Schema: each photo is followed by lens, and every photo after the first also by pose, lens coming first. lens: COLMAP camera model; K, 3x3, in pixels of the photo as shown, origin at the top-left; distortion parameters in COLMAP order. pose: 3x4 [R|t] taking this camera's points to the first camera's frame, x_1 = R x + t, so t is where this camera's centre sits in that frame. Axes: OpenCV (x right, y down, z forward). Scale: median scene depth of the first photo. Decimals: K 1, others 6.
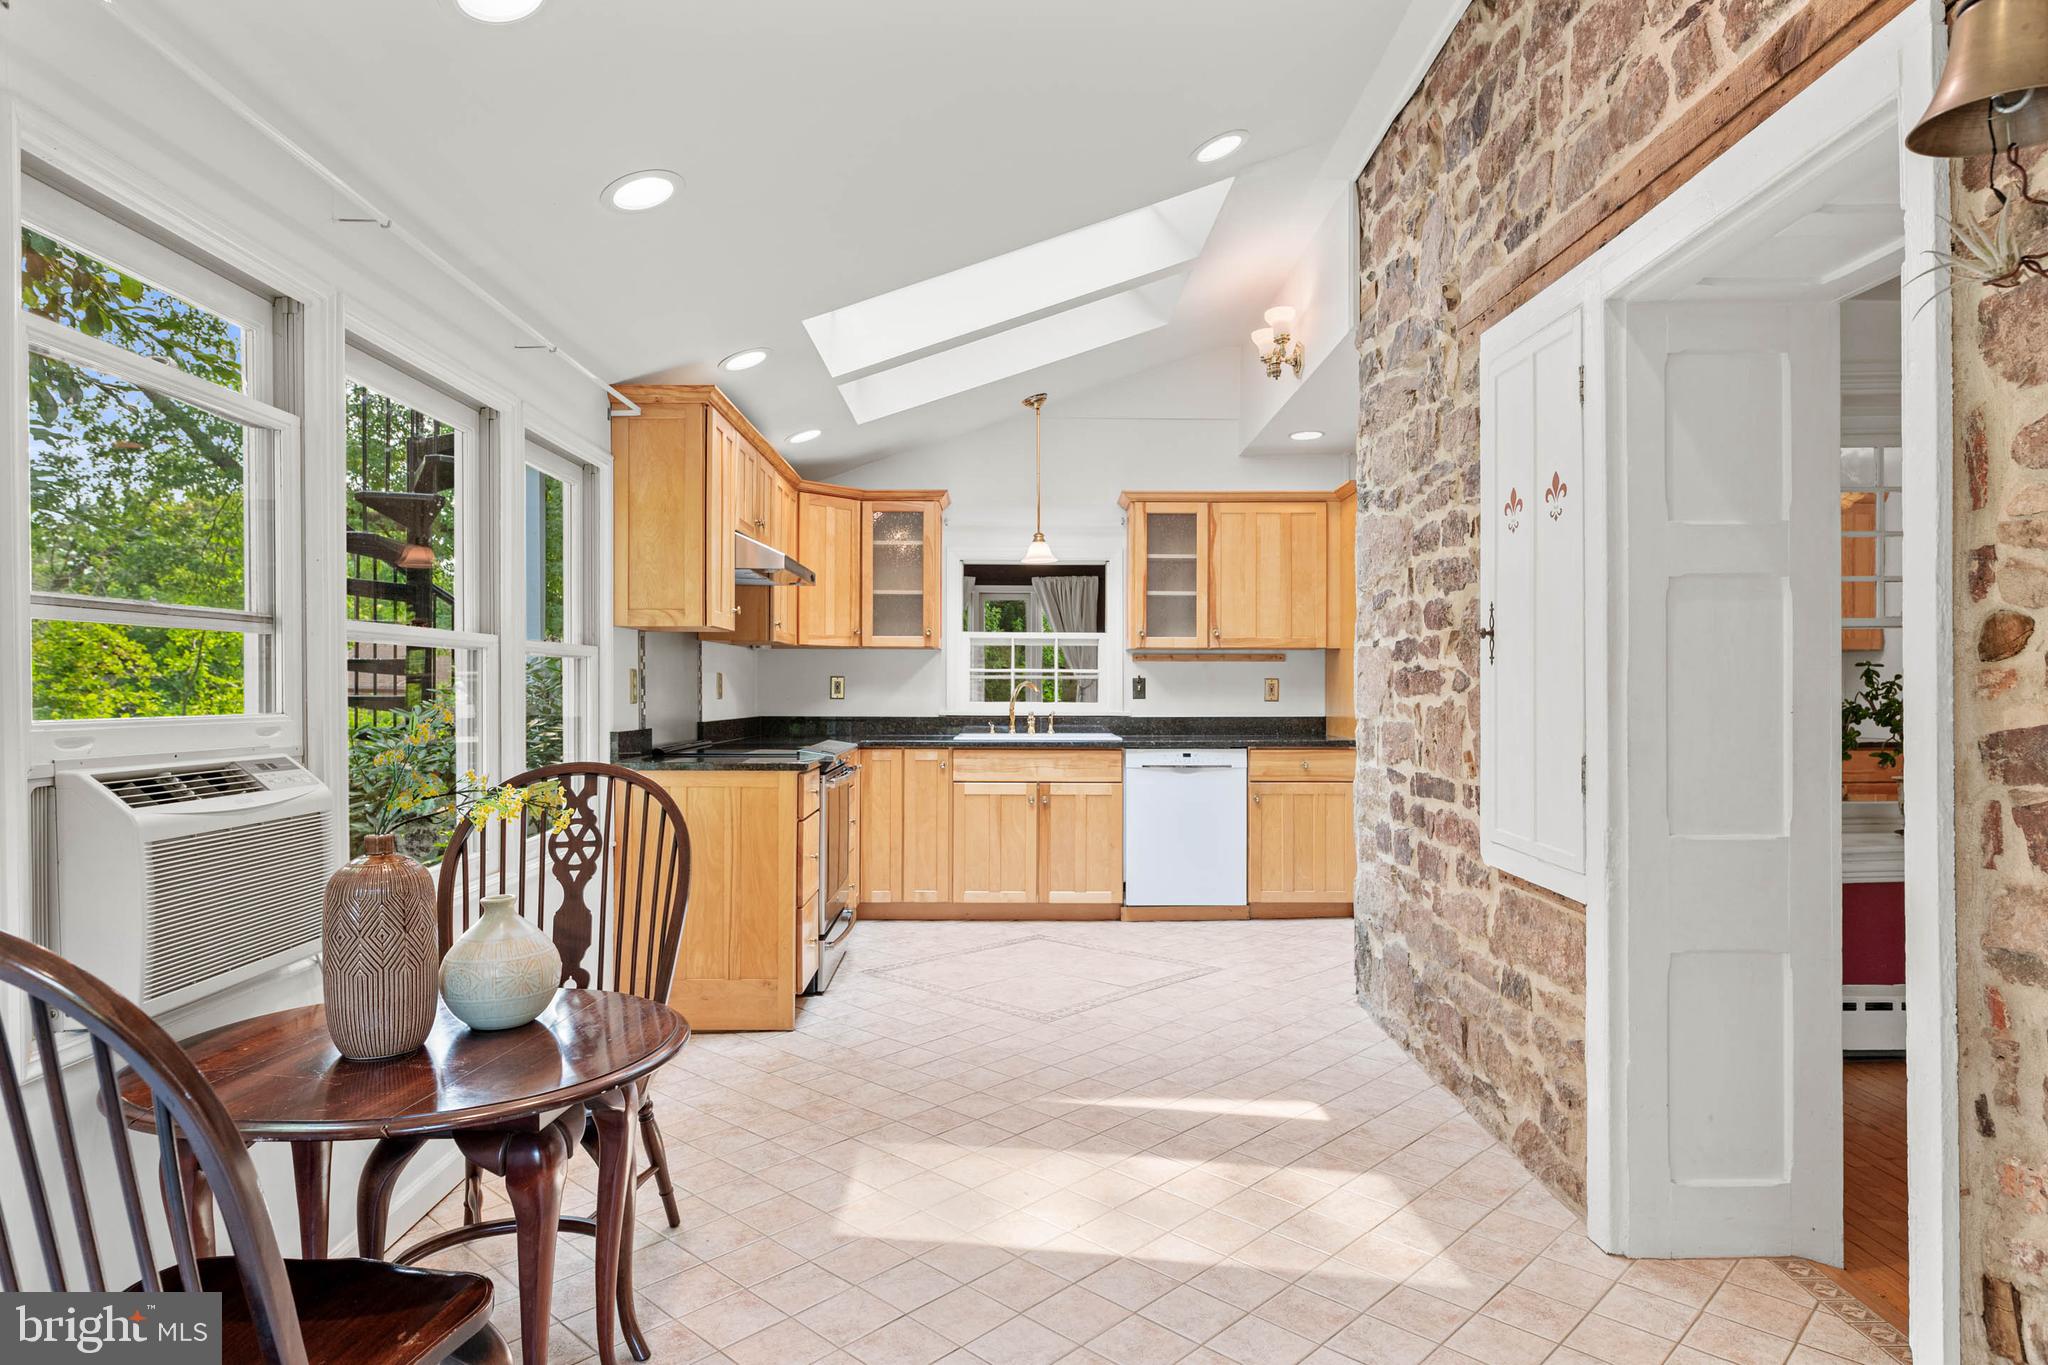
lens RADIAL K [[1187.5, 0, 1024.0], [0, 1187.5, 682.5], [0, 0, 1]] dist [0.000524, -0.000048]
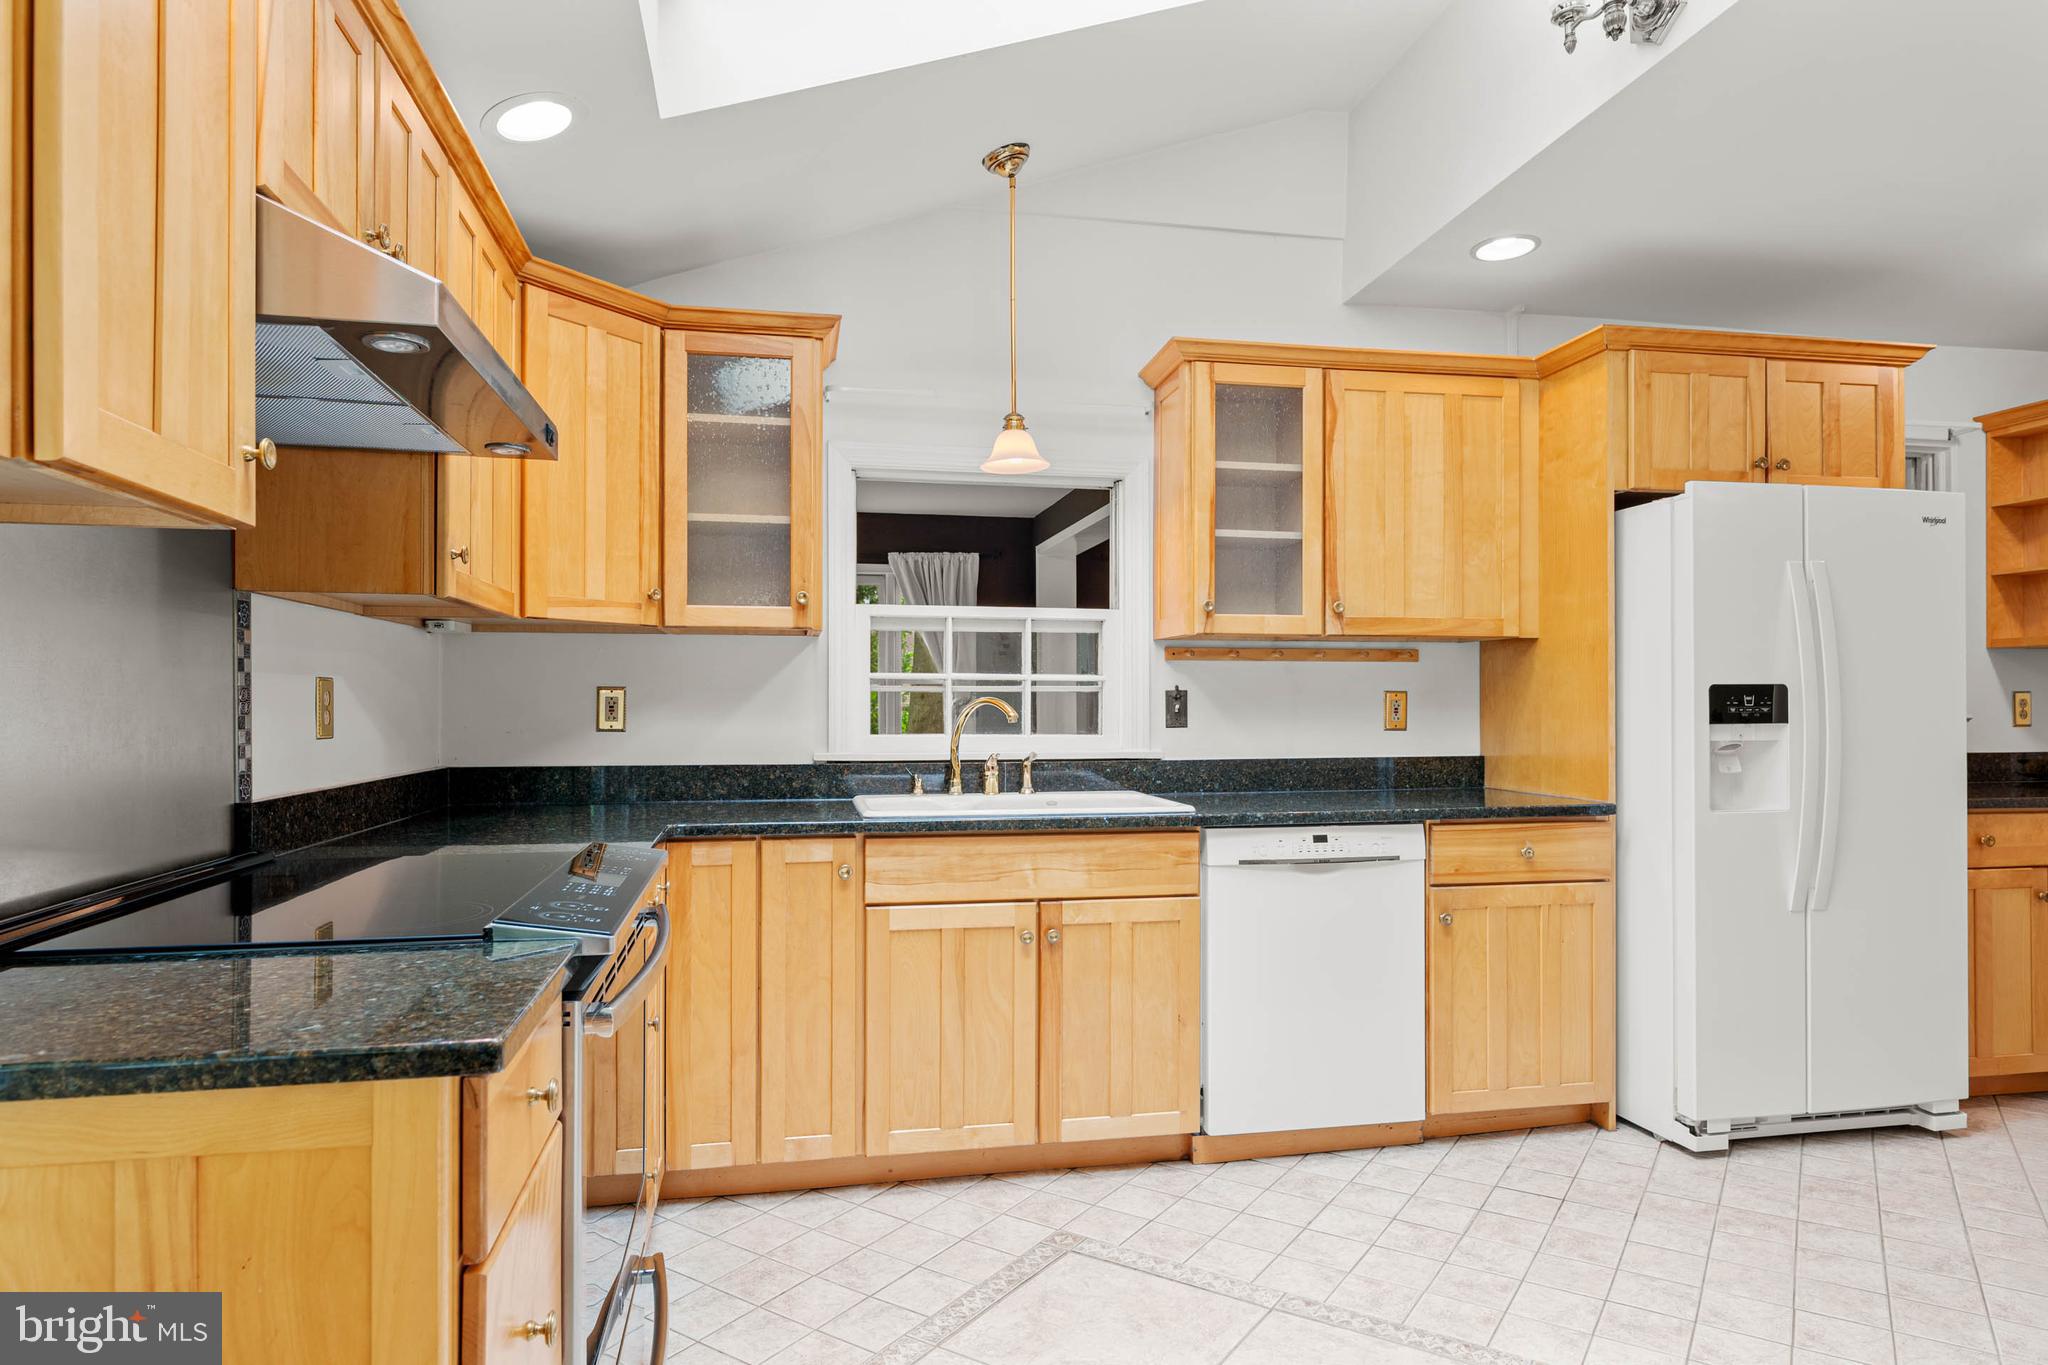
lens RADIAL K [[1185.1, 0, 1022.8], [0, 1185.1, 696.7], [0, 0, 1]] dist [0.016741, -0.000116]
pose [[0.983024, -0.001504, 0.183473, -0.081205], [0.001605, 0.999999, -0.000400, -0.000624], [-0.183472, 0.000687, 0.983025, 0.491792]]
